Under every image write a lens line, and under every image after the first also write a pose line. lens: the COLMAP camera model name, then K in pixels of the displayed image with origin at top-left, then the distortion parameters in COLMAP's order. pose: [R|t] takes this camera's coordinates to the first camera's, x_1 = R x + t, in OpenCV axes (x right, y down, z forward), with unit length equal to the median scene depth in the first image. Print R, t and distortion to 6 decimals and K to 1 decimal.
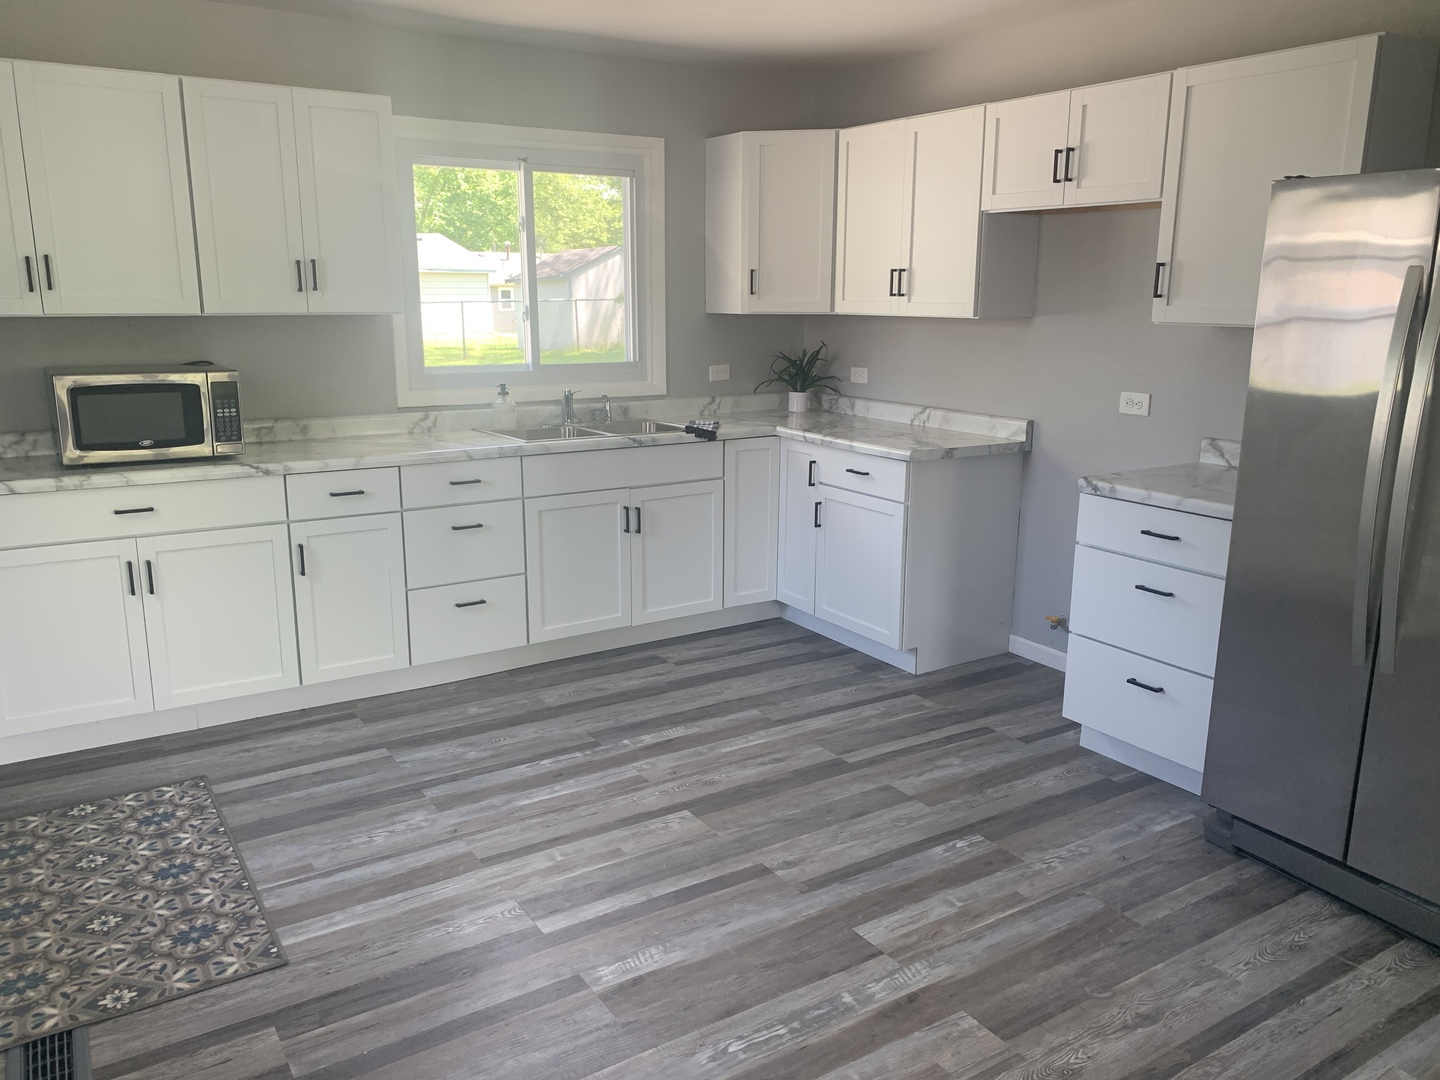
lens RADIAL K [[1080.5, 0, 720.0], [0, 1080.5, 540.0], [0, 0, 1]] dist [0.051539, -0.044028]
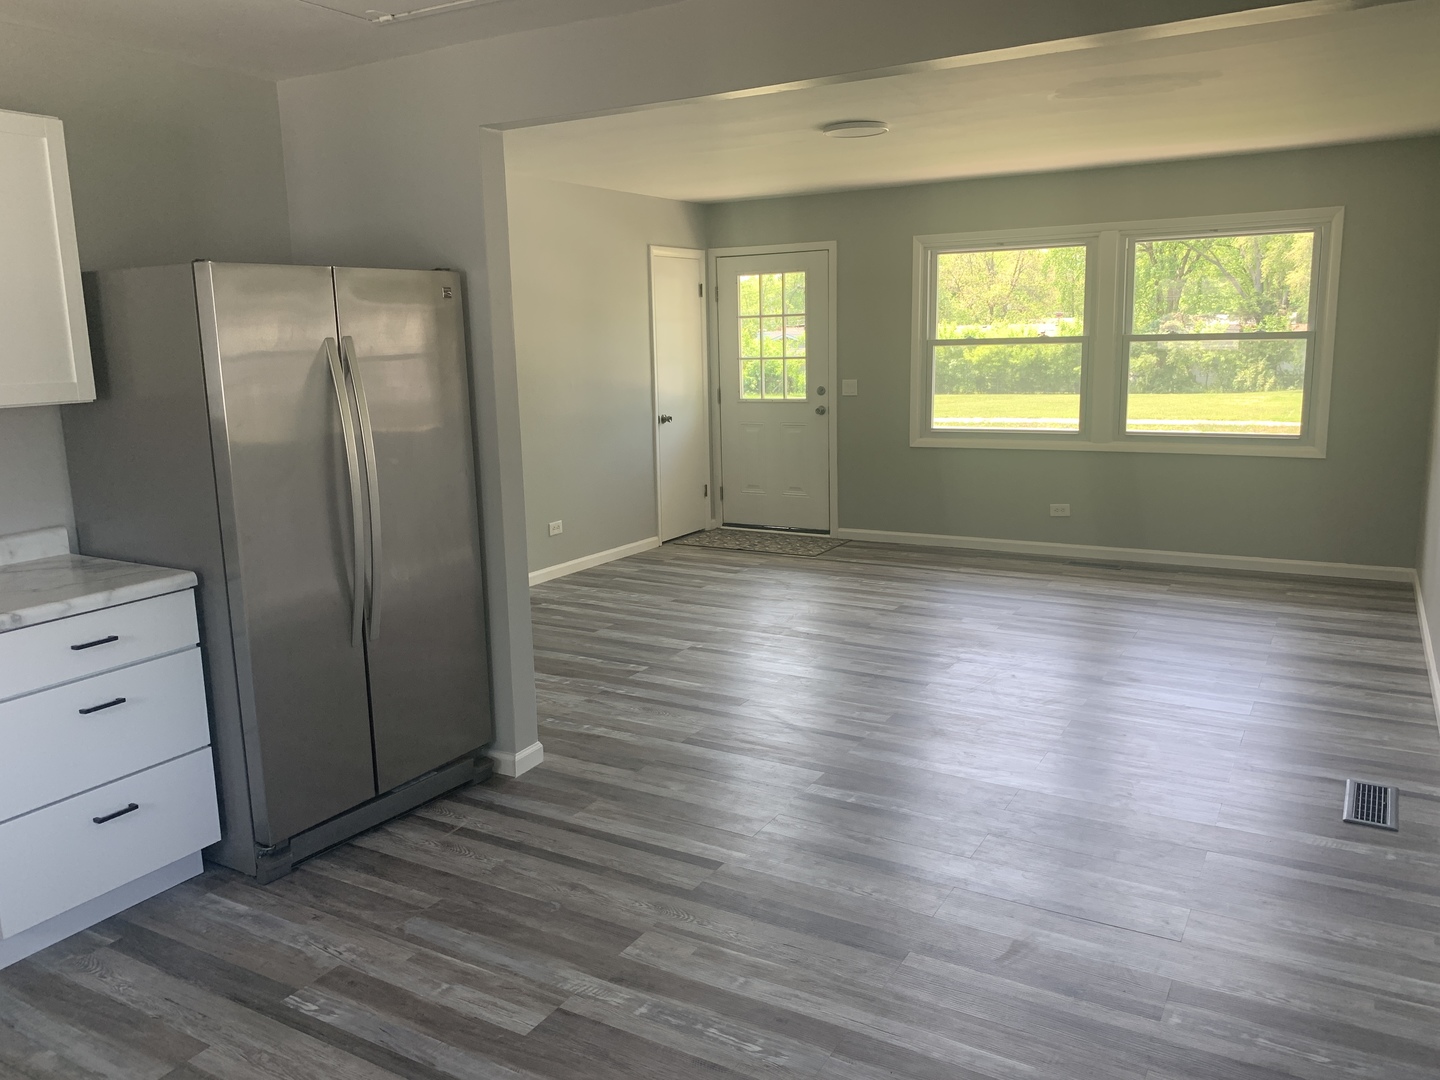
lens RADIAL K [[1116.9, 0, 690.4], [0, 1116.9, 539.4], [0, 0, 1]] dist [0.005383, -0.049637]
pose [[-0.433208, -0.160713, 0.886850, -0.491638], [0.234229, 0.930090, 0.282965, -0.187878], [-0.870326, 0.330309, -0.365278, 0.743830]]
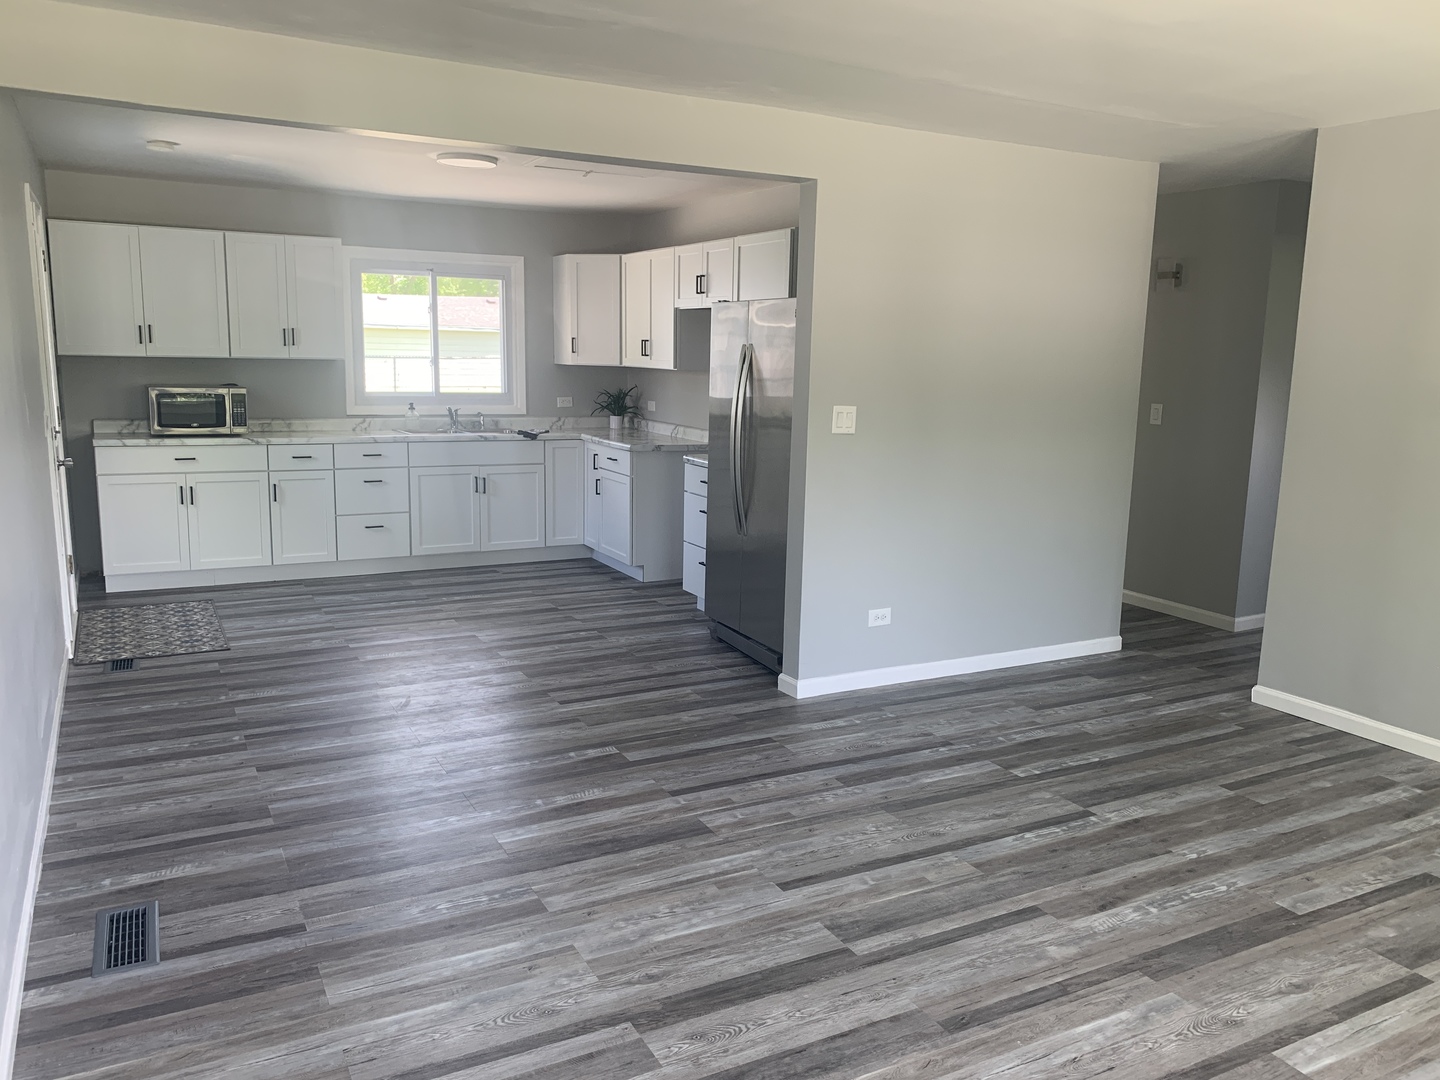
lens RADIAL K [[1080.5, 0, 720.0], [0, 1080.5, 540.0], [0, 0, 1]] dist [0.051539, -0.044028]
pose [[0.996335, 0.030337, -0.079978, 0.484258], [-0.034658, 0.997982, -0.053200, 0.162570], [0.078203, 0.055777, 0.995376, -0.715748]]
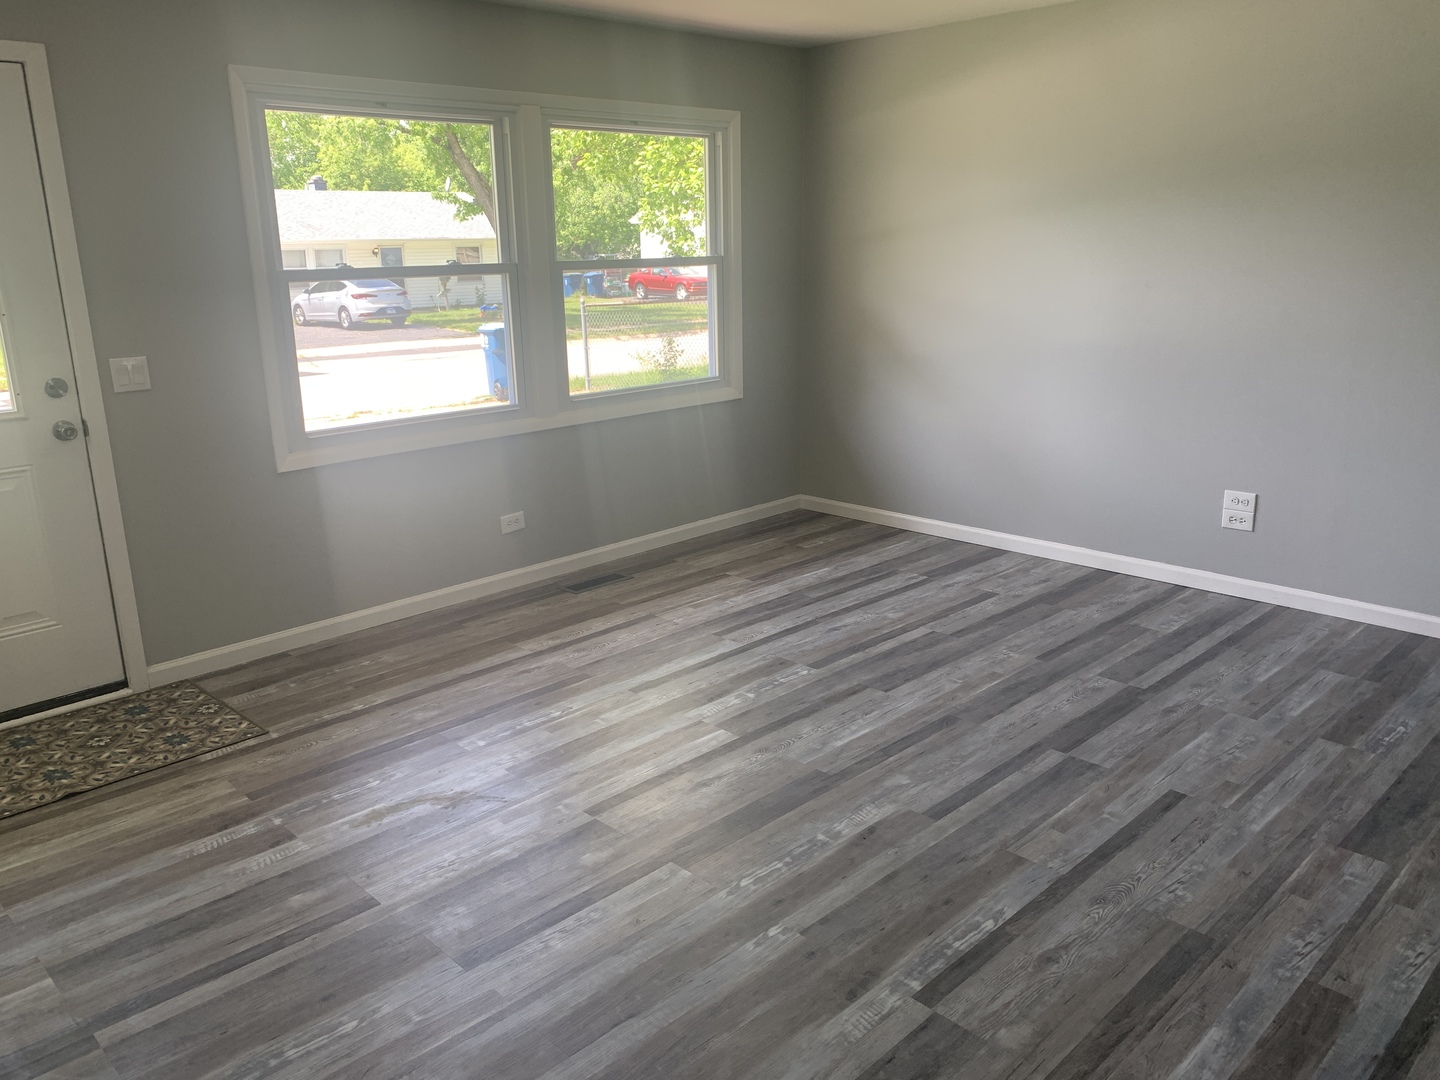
lens RADIAL K [[1068.5, 0, 718.6], [0, 1068.5, 559.6], [0, 0, 1]] dist [0.050954, -0.113747]
pose [[-0.976845, 0.066712, -0.203280, 0.943384], [-0.043052, 0.869413, 0.492206, -0.136411], [0.209571, 0.489561, -0.846410, 0.615569]]
